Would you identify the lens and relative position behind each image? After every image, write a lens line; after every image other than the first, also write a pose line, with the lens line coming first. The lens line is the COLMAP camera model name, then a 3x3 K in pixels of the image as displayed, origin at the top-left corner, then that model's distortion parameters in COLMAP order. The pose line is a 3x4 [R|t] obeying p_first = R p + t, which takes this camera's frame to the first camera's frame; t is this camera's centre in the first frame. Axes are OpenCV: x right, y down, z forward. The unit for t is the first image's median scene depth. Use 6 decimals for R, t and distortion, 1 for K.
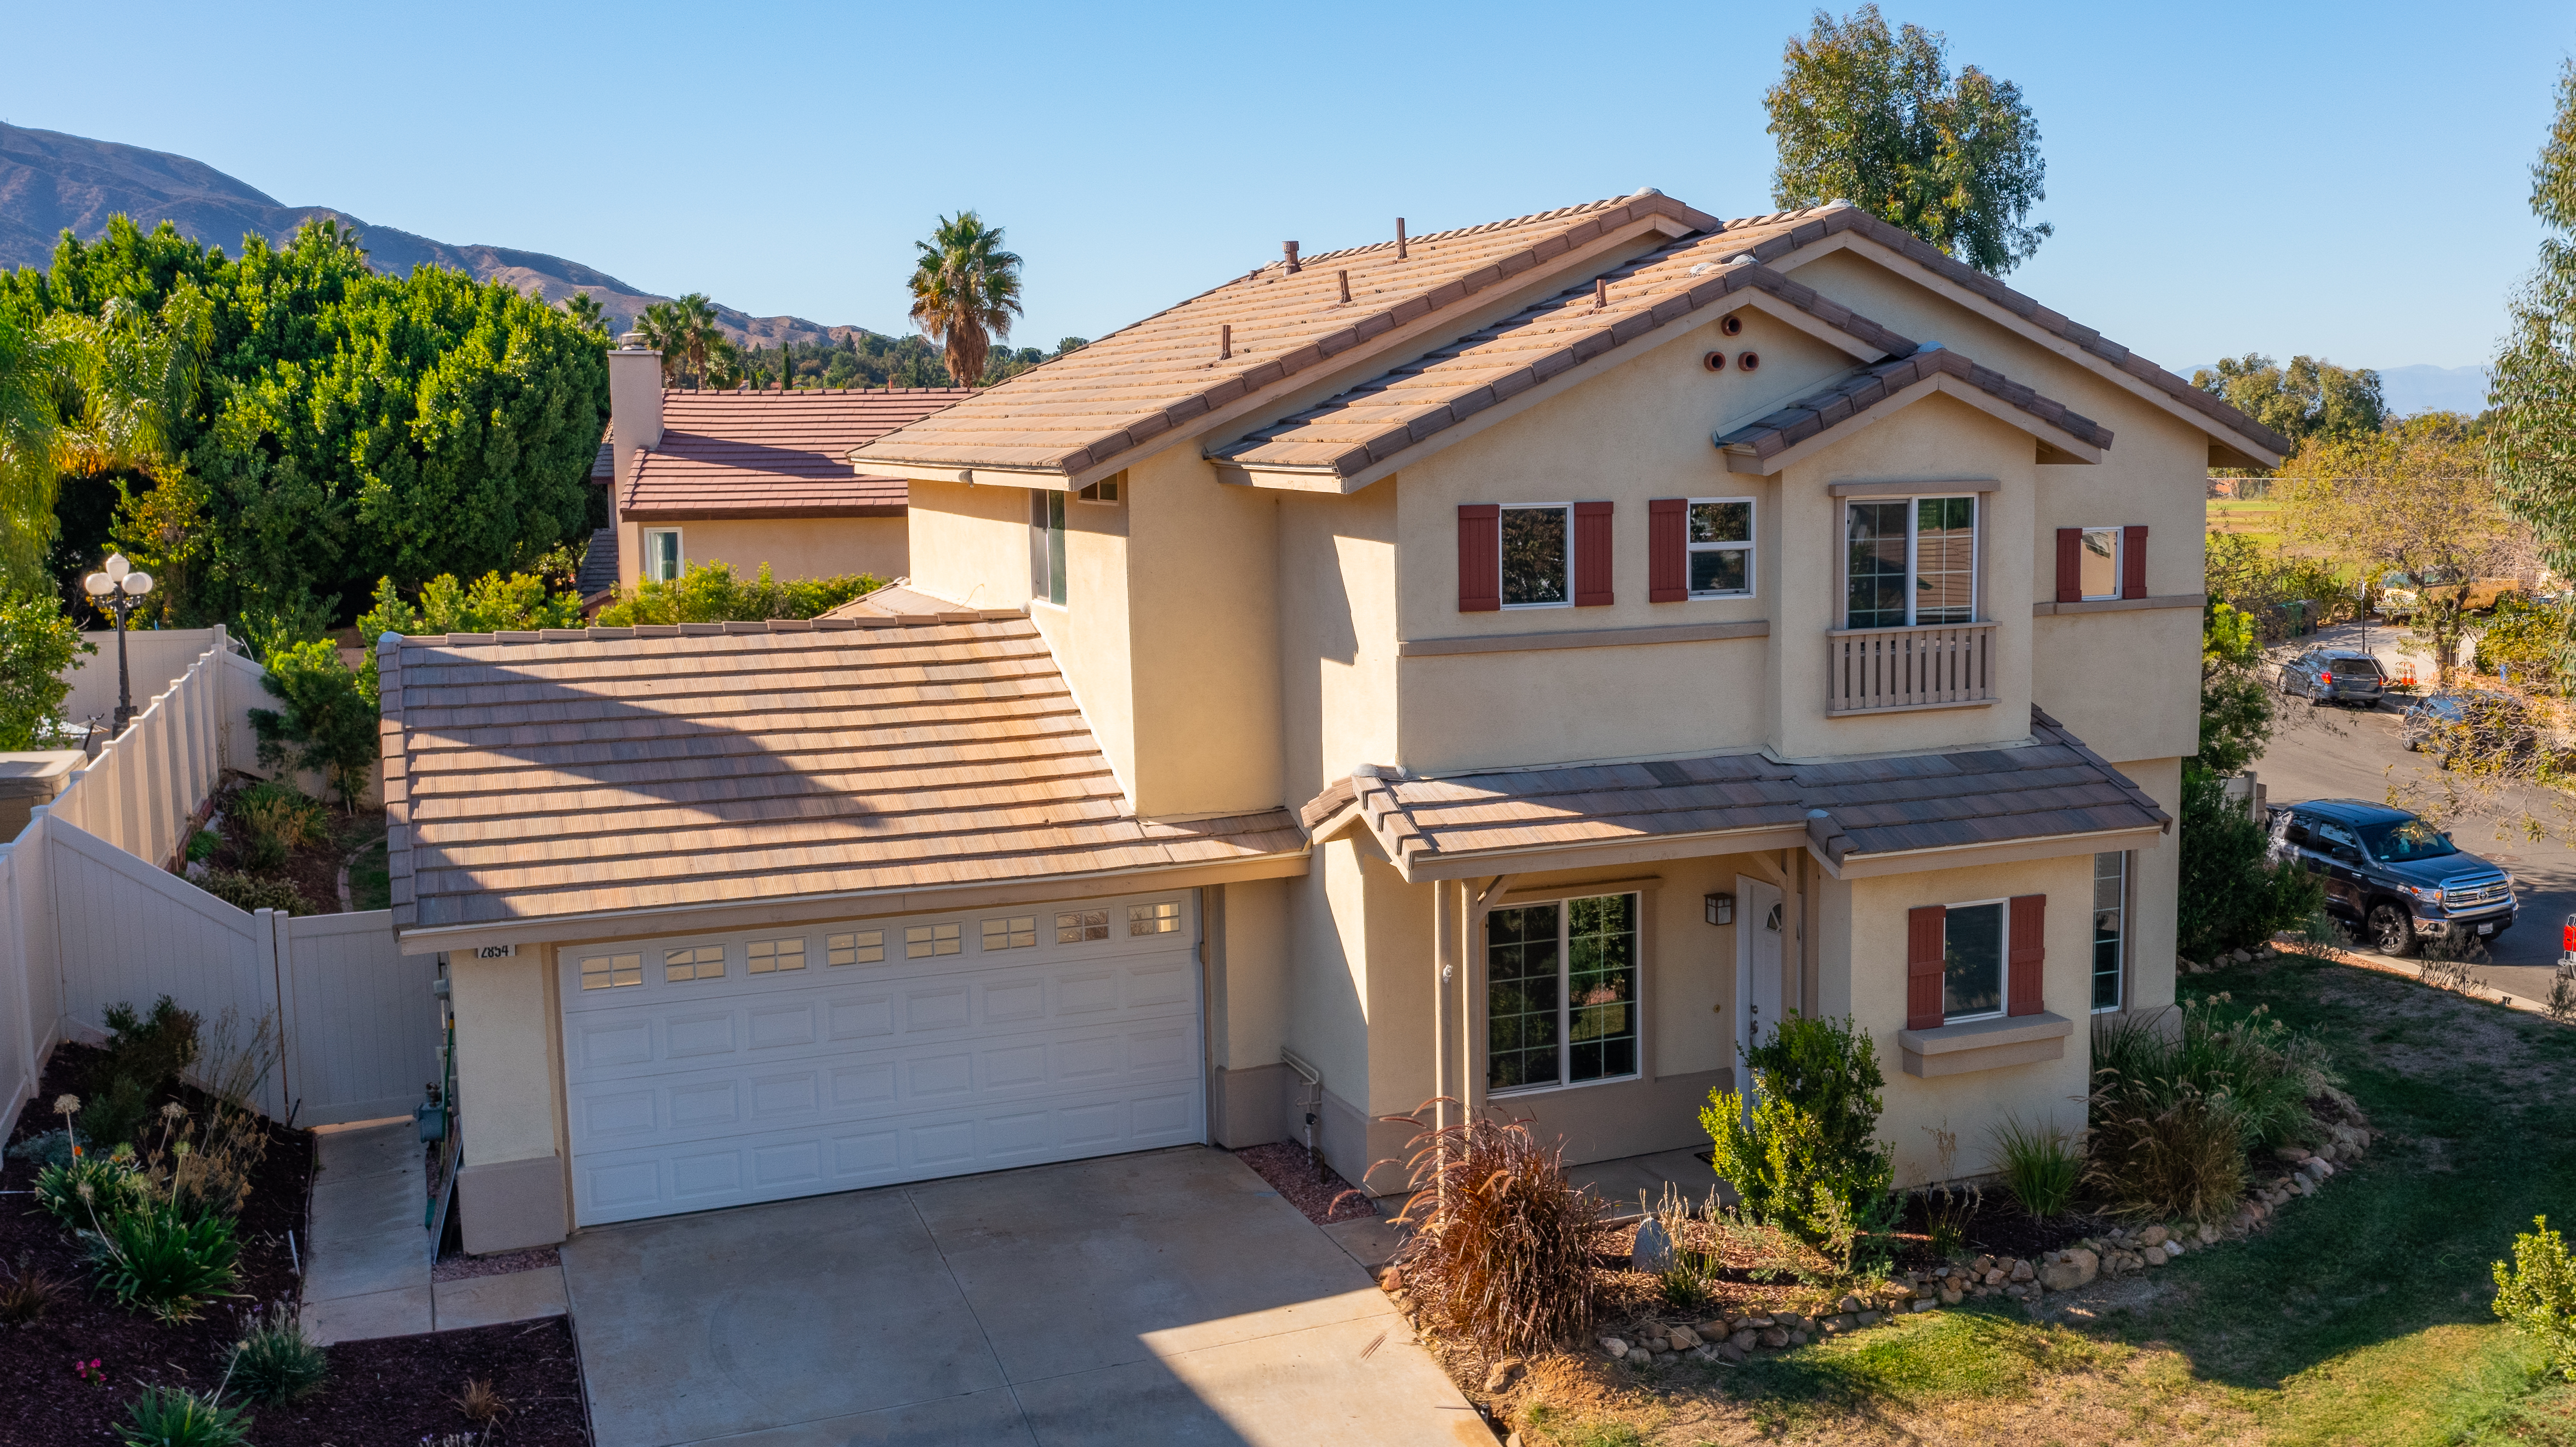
lens RADIAL K [[2346.6, 0, 1428.0], [0, 2346.6, 727.0], [0, 0, 1]] dist [-0.014506, -0.002007]
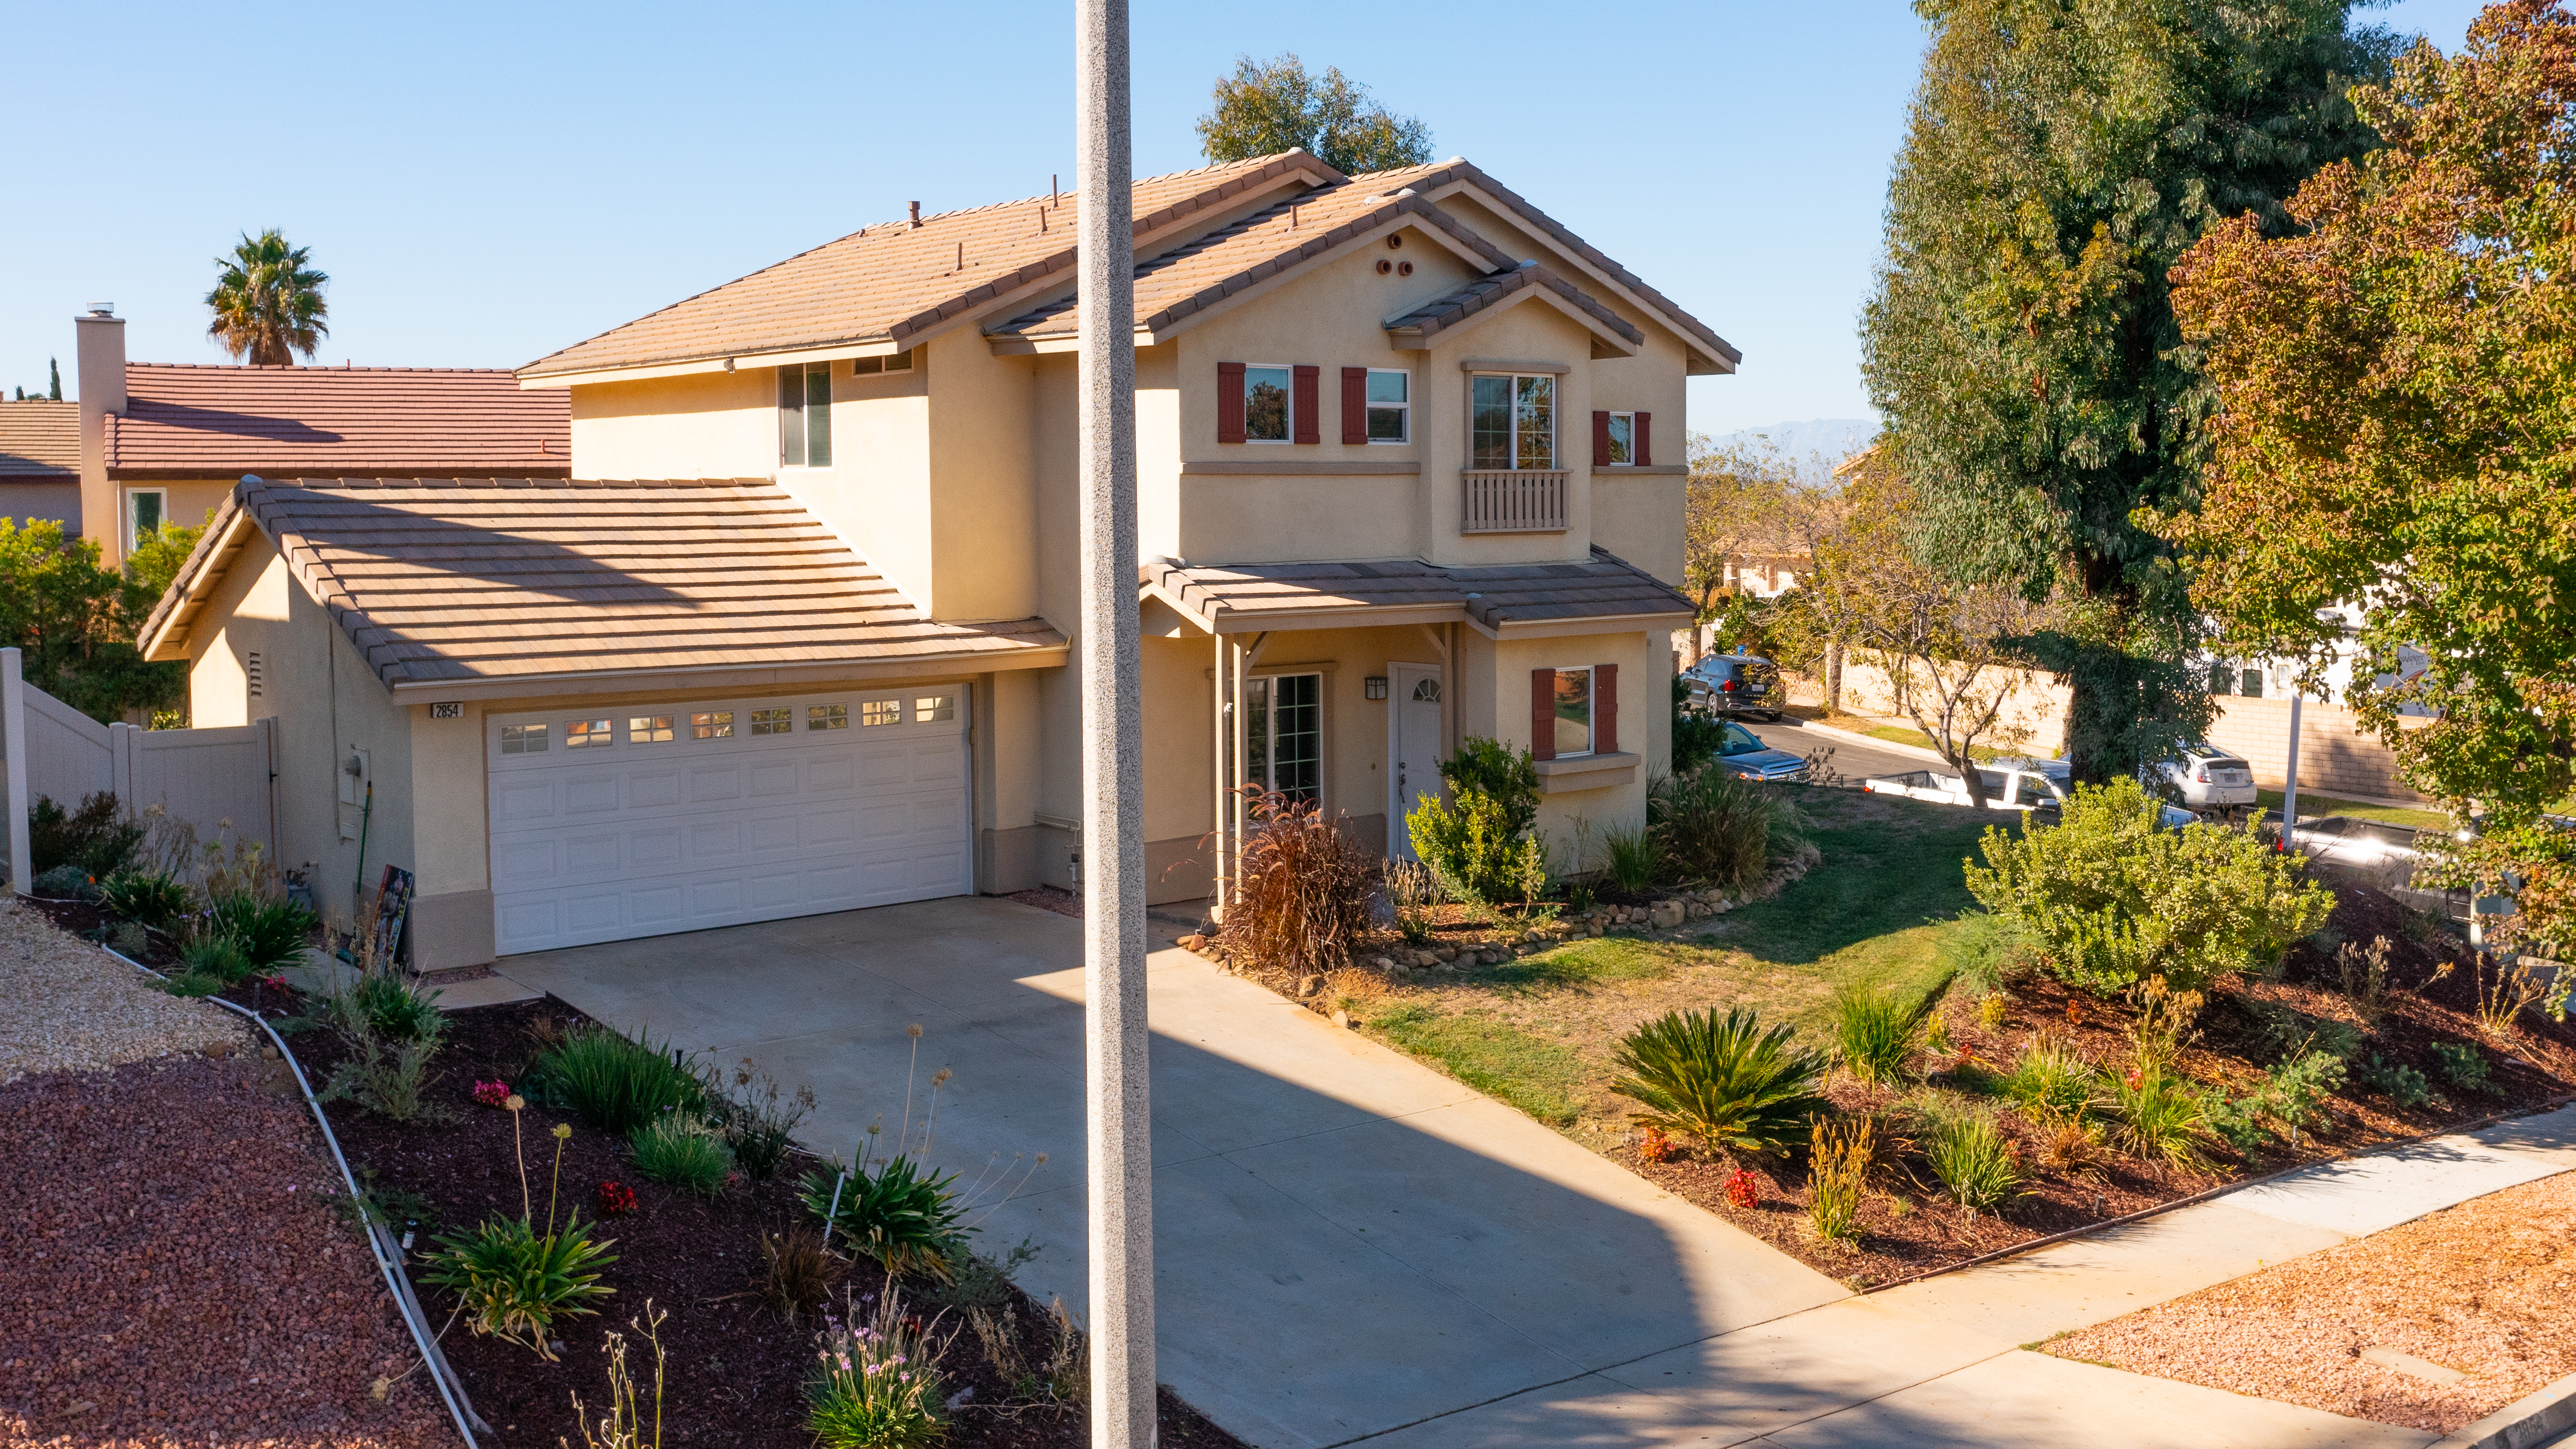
lens RADIAL K [[2341.6, 0, 1339.0], [0, 2341.6, 630.8], [0, 0, 1]] dist [-0.013595, 0.000312]
pose [[0.956309, -0.010307, 0.292177, -0.293122], [0.031245, 0.997258, -0.067088, 0.140023], [-0.290685, 0.073286, 0.954008, -0.259728]]
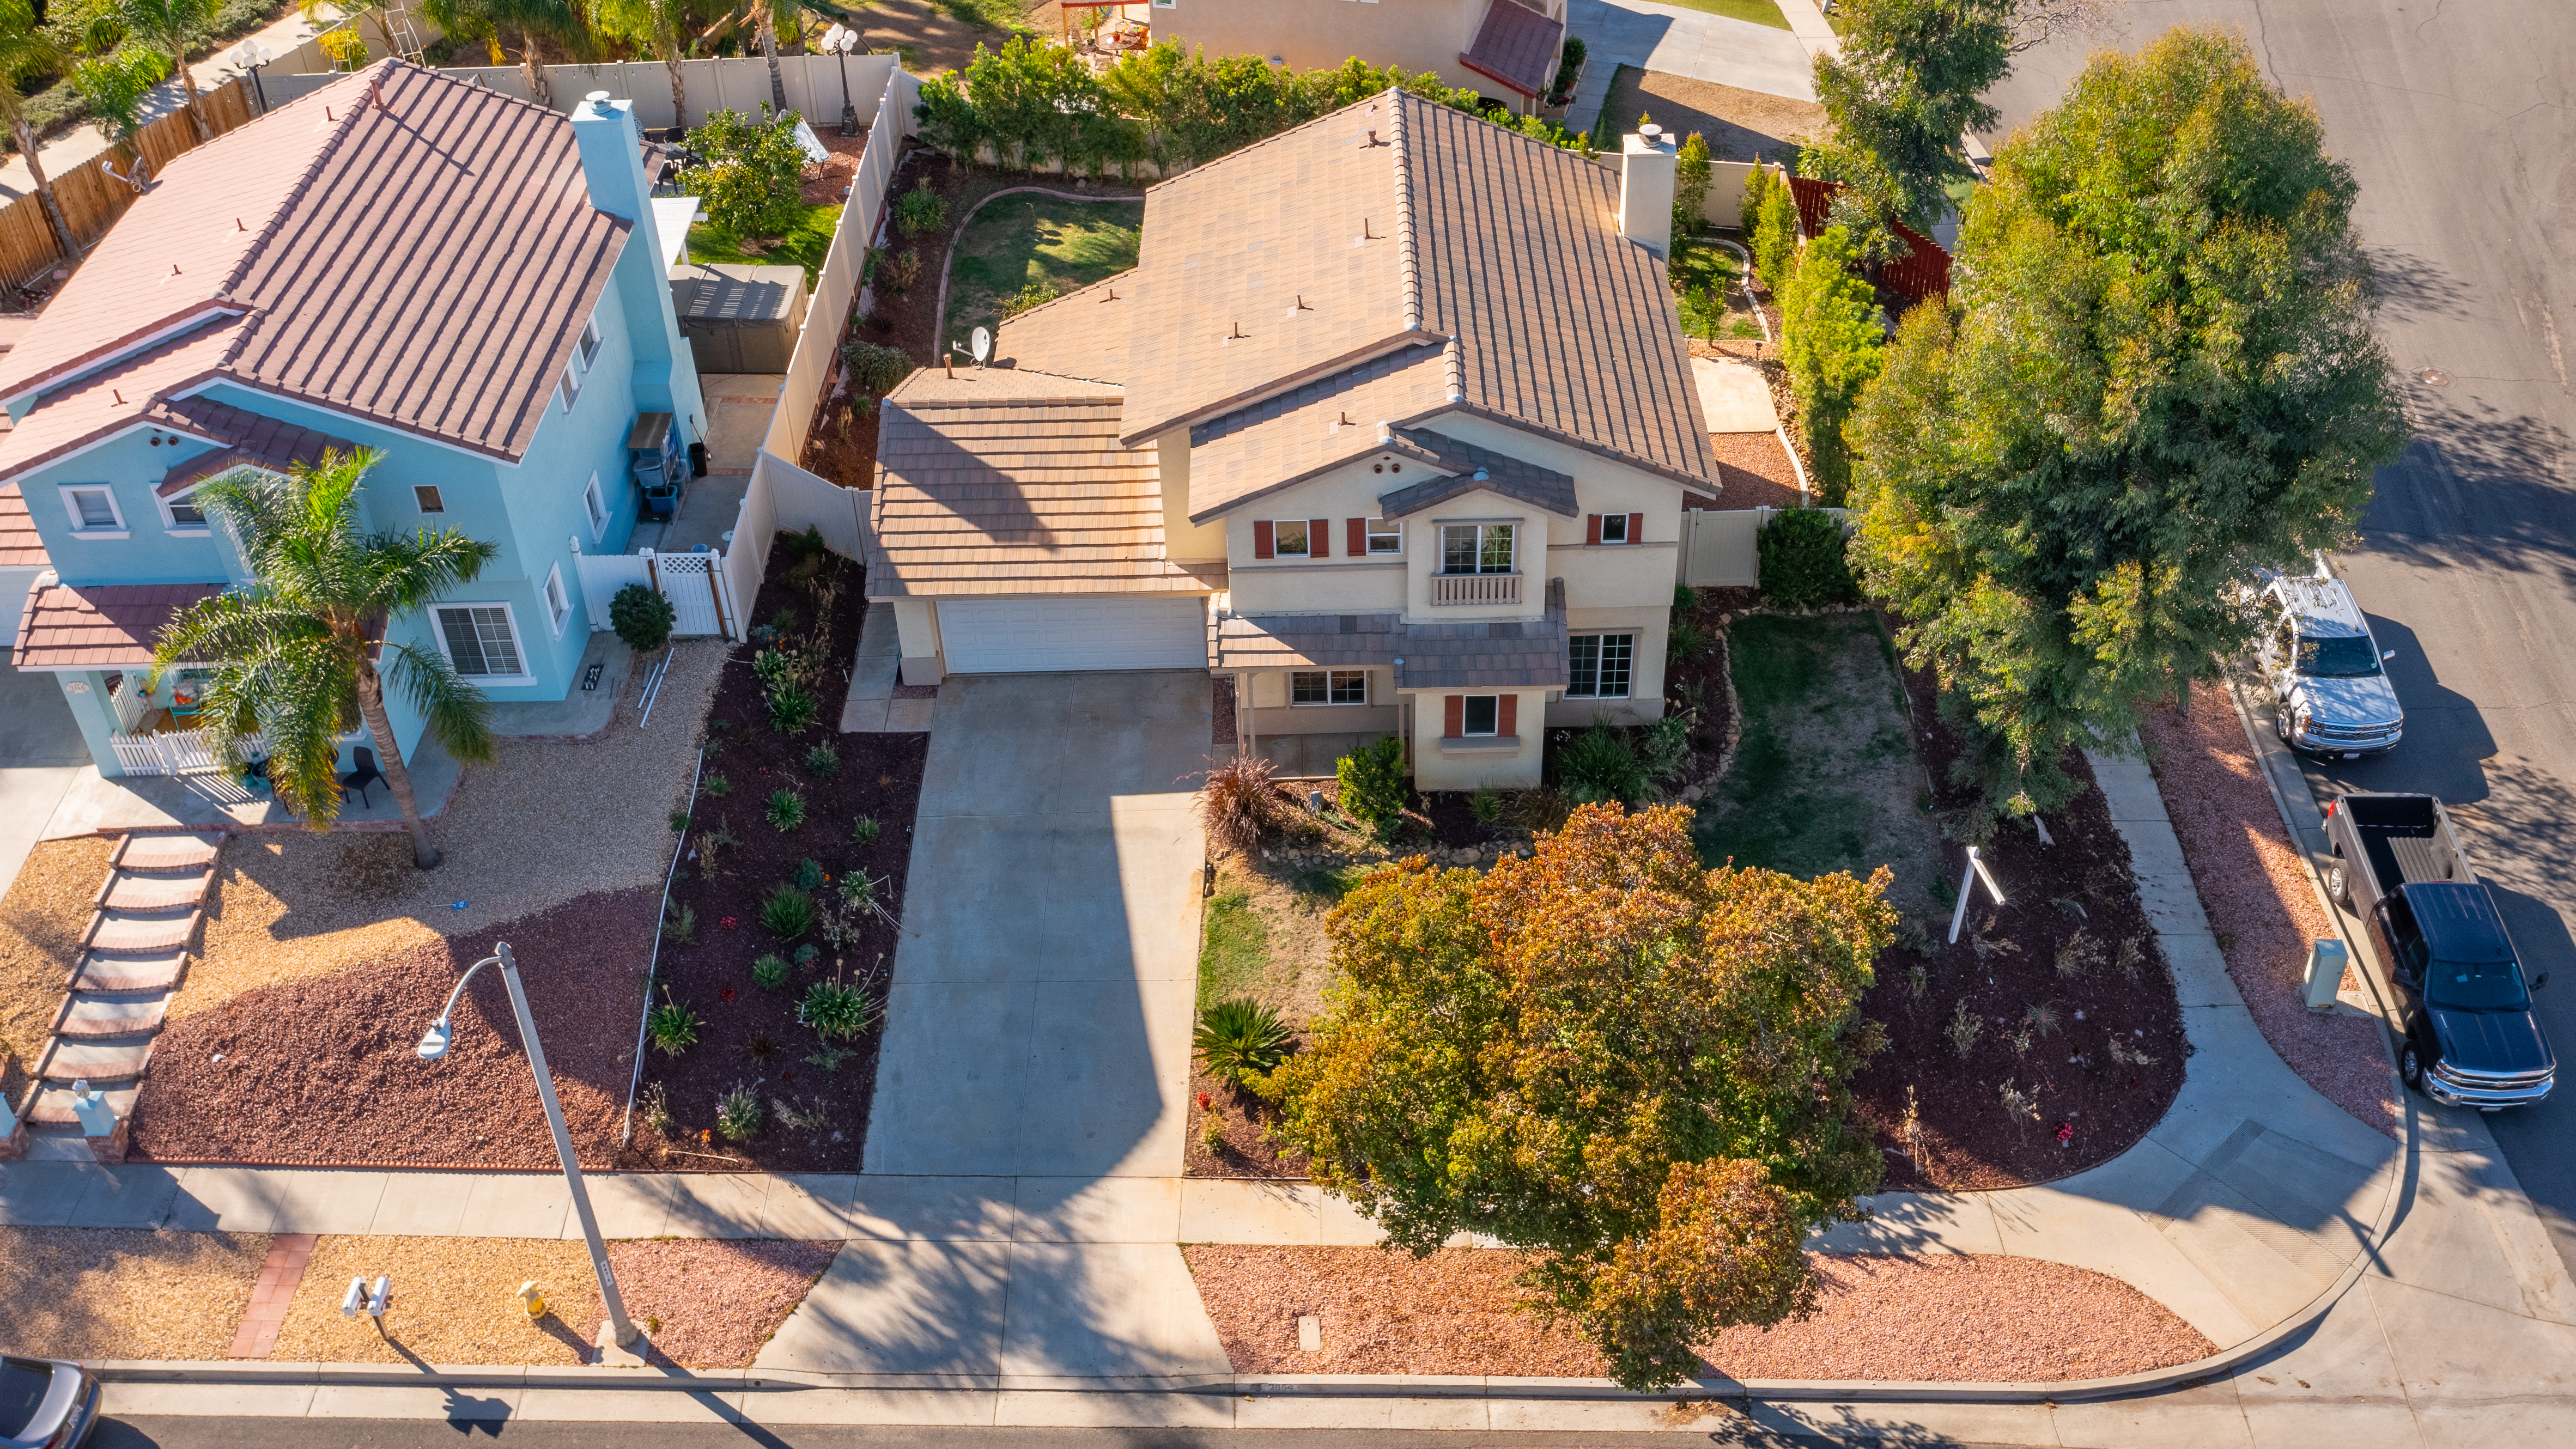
lens RADIAL K [[2198.7, 0, 1331.1], [0, 2198.7, 678.1], [0, 0, 1]] dist [-0.007699, 0.003498]
pose [[0.923312, 0.241152, -0.298898, 0.731970], [-0.046222, 0.842399, 0.536868, -1.077553], [0.381258, -0.481881, 0.788944, -0.730435]]
